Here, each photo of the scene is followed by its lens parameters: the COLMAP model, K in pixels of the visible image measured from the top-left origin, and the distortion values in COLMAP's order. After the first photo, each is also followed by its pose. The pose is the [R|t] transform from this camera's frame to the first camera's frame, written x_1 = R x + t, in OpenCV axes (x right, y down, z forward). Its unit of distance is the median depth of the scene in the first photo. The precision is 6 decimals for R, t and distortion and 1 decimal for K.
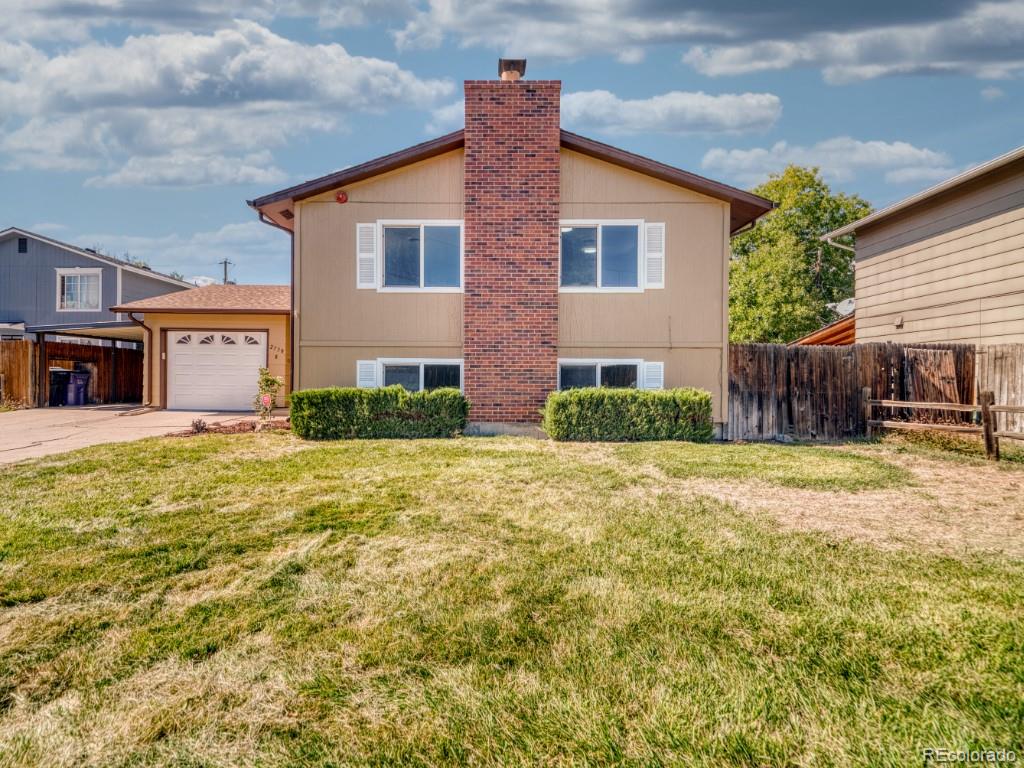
lens RADIAL K [[478.8, 0, 512.0], [0, 478.8, 384.0], [0, 0, 1]] dist [0.015190, -0.009410]
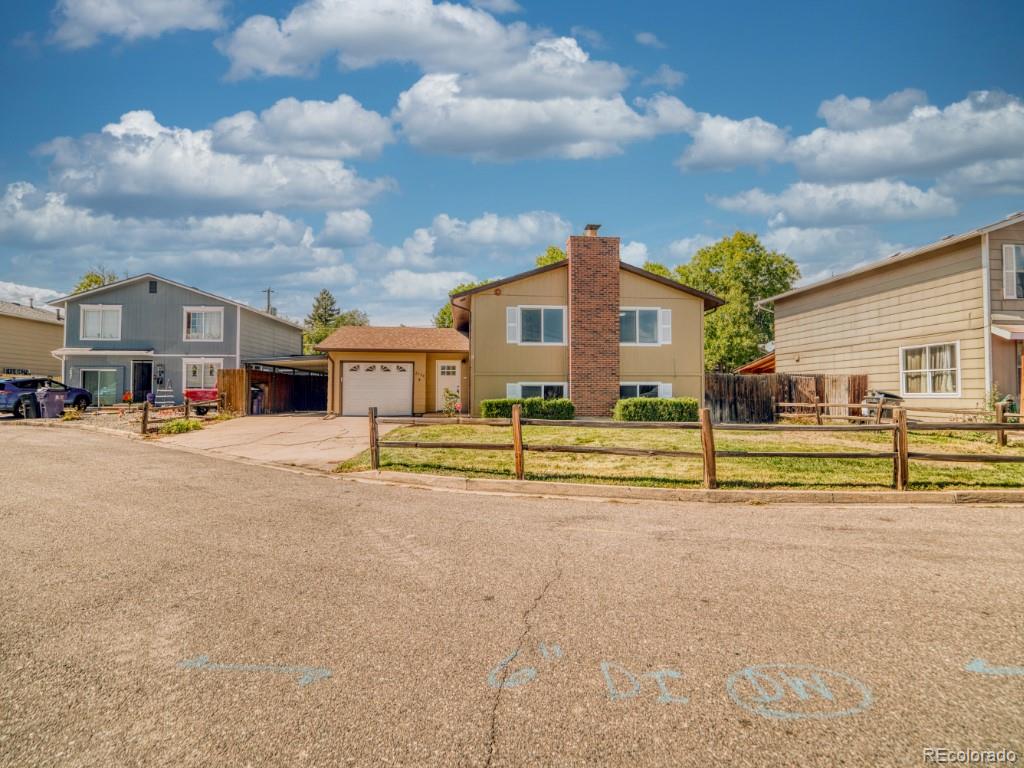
lens RADIAL K [[470.2, 0, 549.7], [0, 470.2, 385.7], [0, 0, 1]] dist [0.017449, 0.000238]
pose [[0.991104, -0.004942, 0.132995, -0.393830], [0.008309, 0.999658, -0.024776, 0.003672], [-0.132827, 0.025661, 0.990807, -0.742113]]
